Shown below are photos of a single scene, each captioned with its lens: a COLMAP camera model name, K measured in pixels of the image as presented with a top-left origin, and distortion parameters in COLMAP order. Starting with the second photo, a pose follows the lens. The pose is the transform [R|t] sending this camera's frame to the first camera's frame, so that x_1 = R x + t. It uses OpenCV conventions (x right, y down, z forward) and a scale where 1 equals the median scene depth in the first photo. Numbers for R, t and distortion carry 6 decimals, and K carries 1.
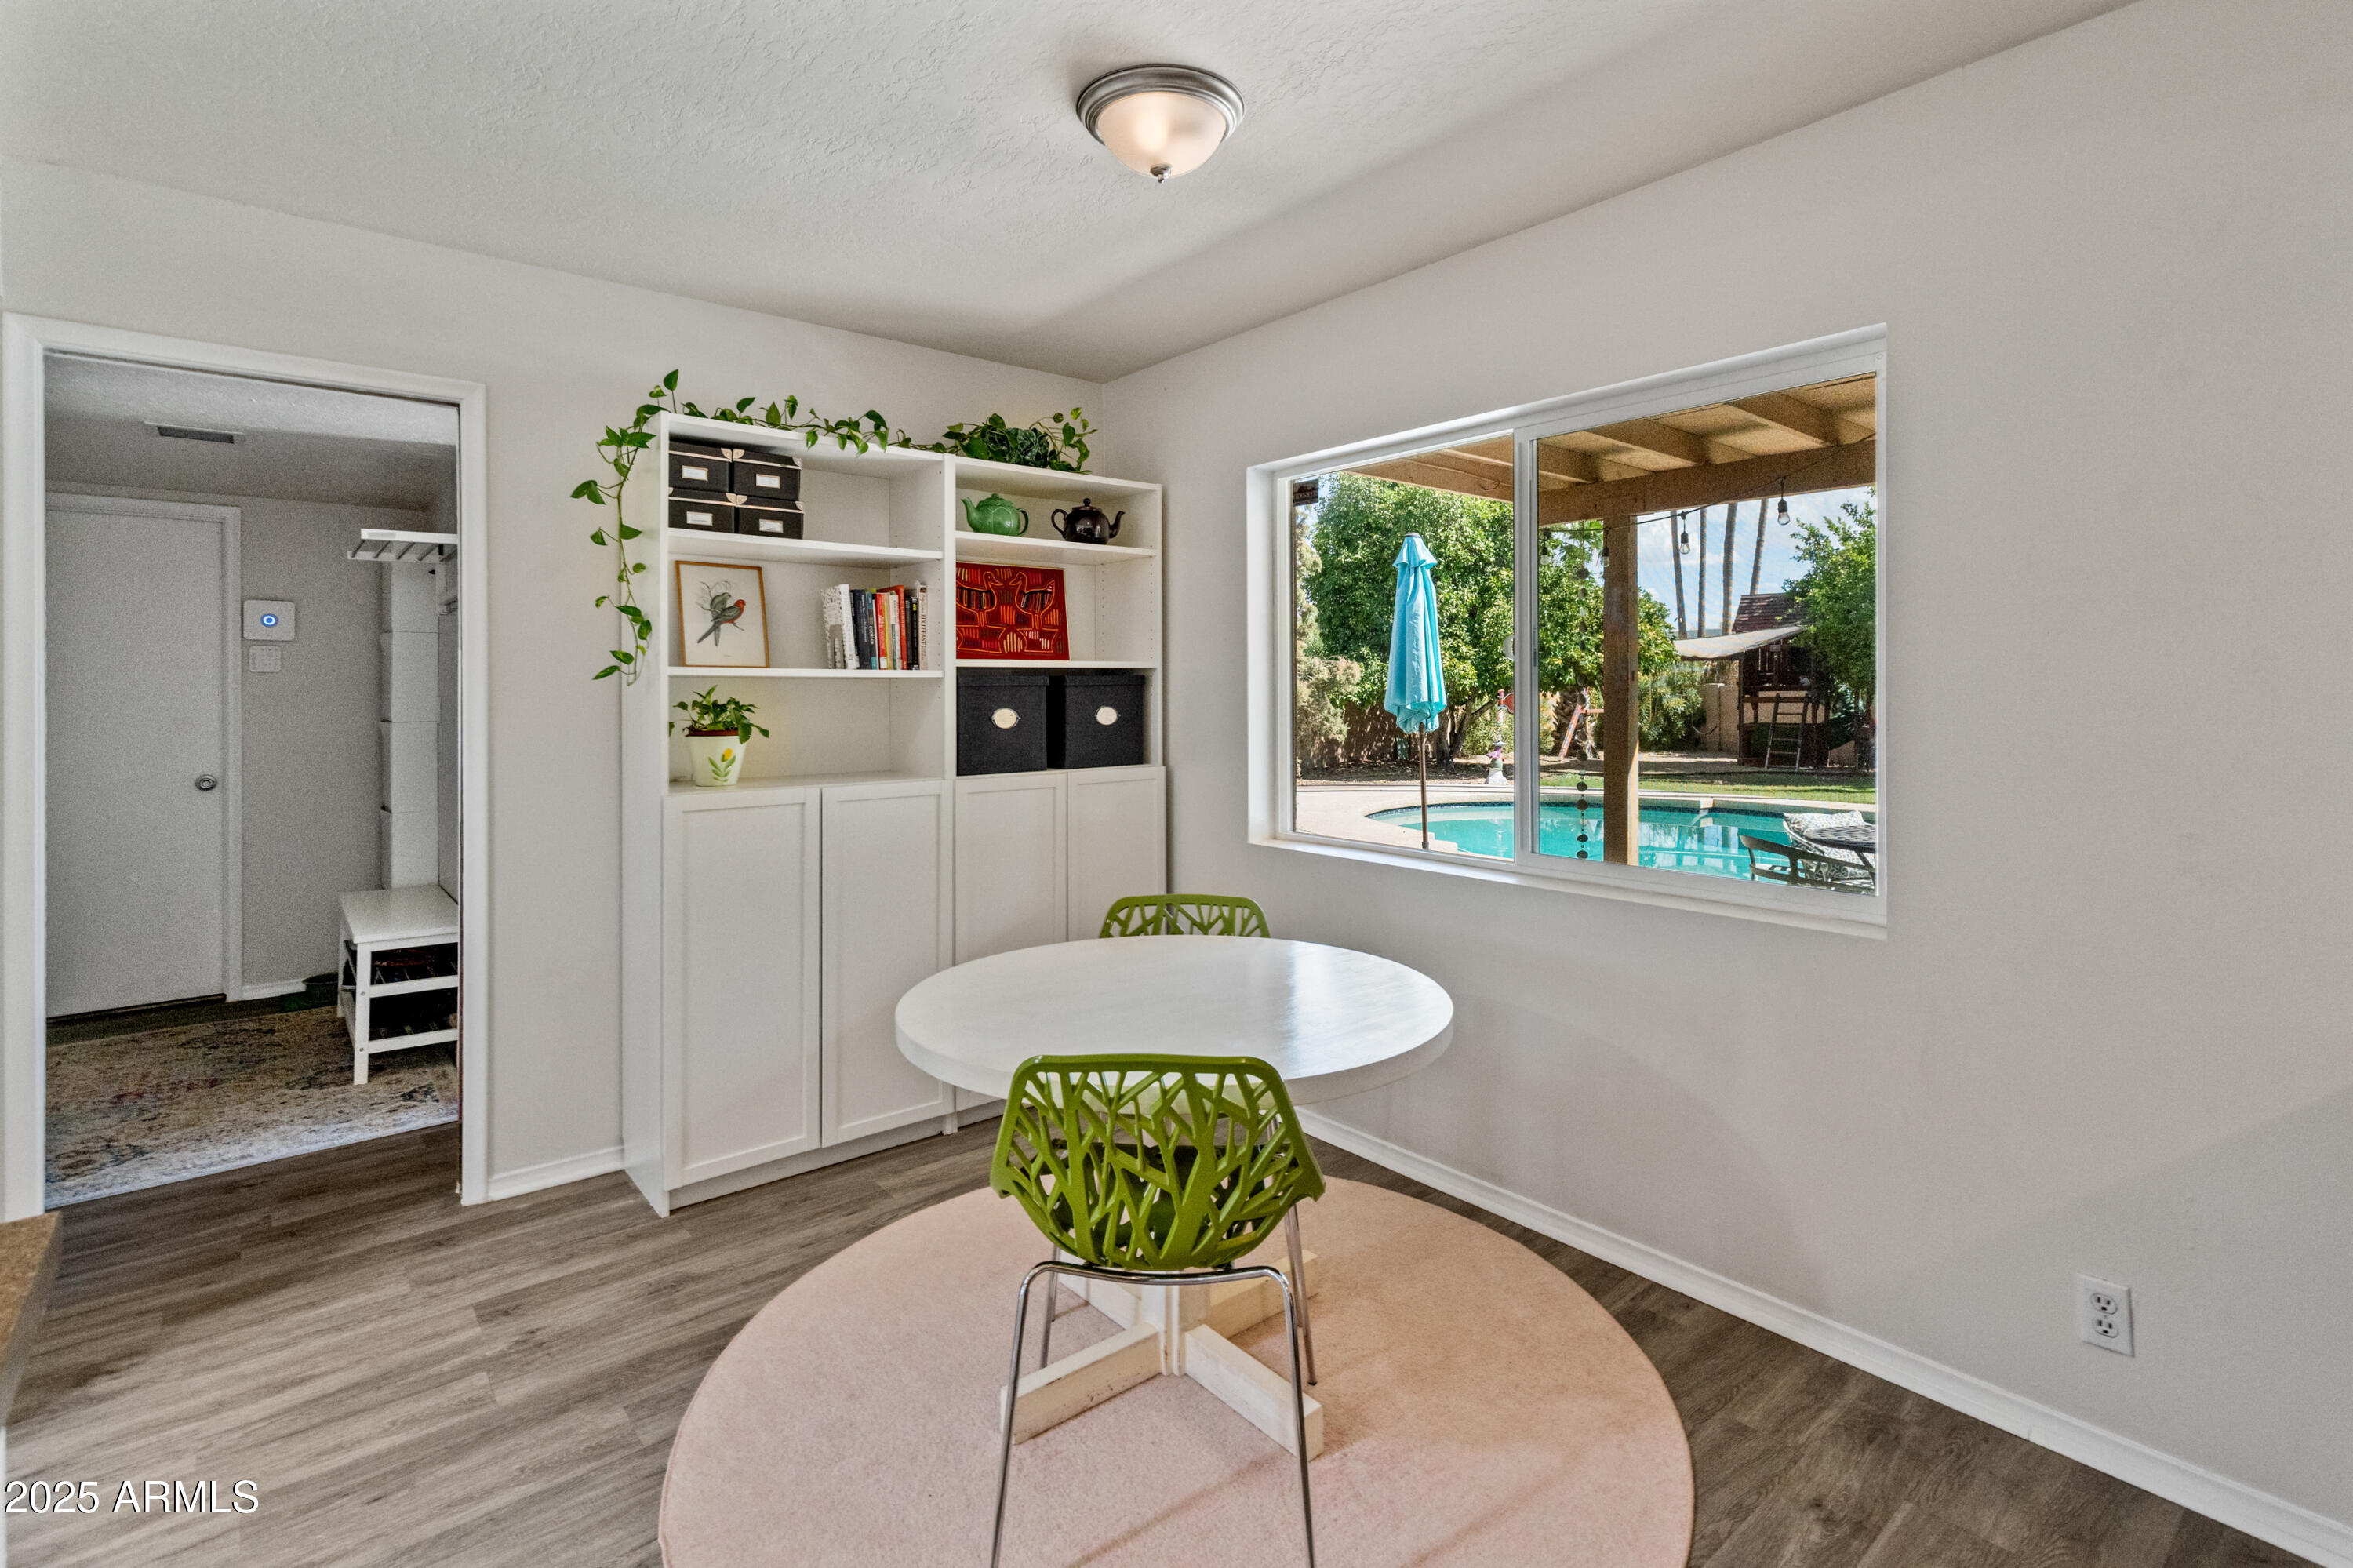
lens RADIAL K [[1108.3, 0, 1175.0], [0, 1108.3, 685.8], [0, 0, 1]] dist [0.012360, -0.003362]
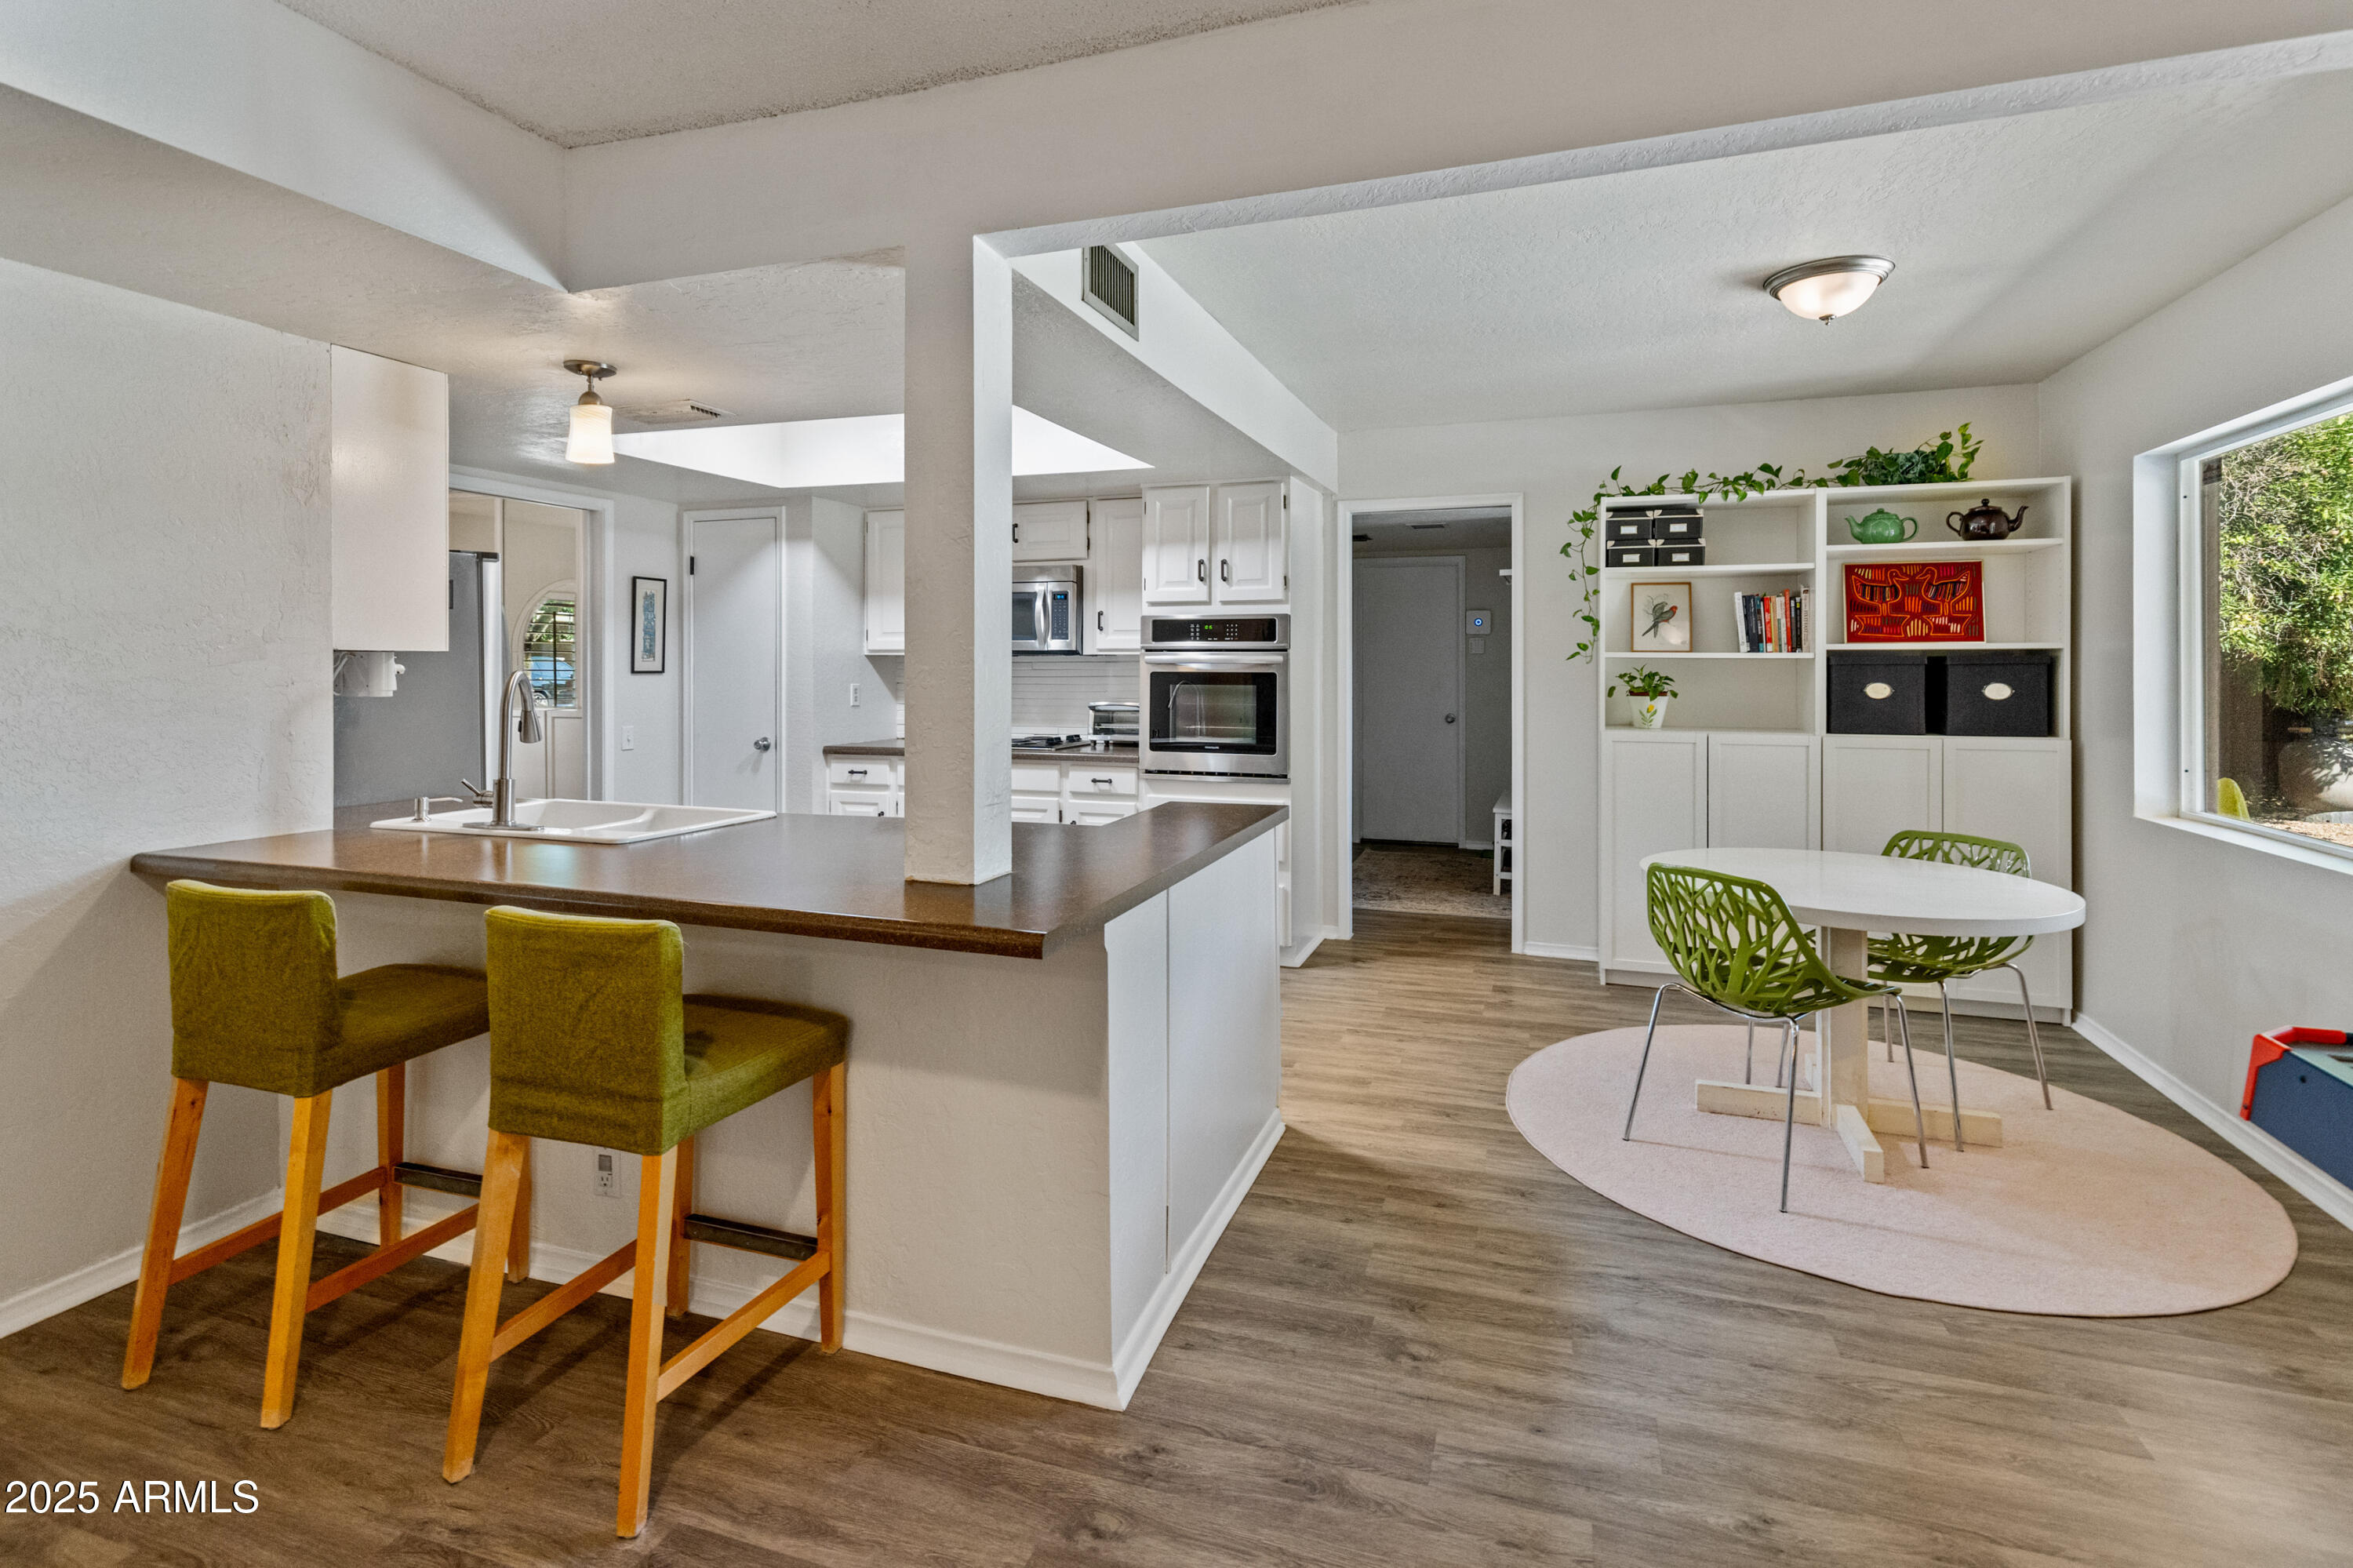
lens RADIAL K [[1108.3, 0, 1185.3], [0, 1108.3, 654.0], [0, 0, 1]] dist [0.012360, -0.003362]
pose [[0.521058, -0.002270, -0.853518, 0.586235], [-0.001329, 0.999993, -0.003470, -0.007498], [0.853520, 0.002942, 0.521051, -0.364874]]
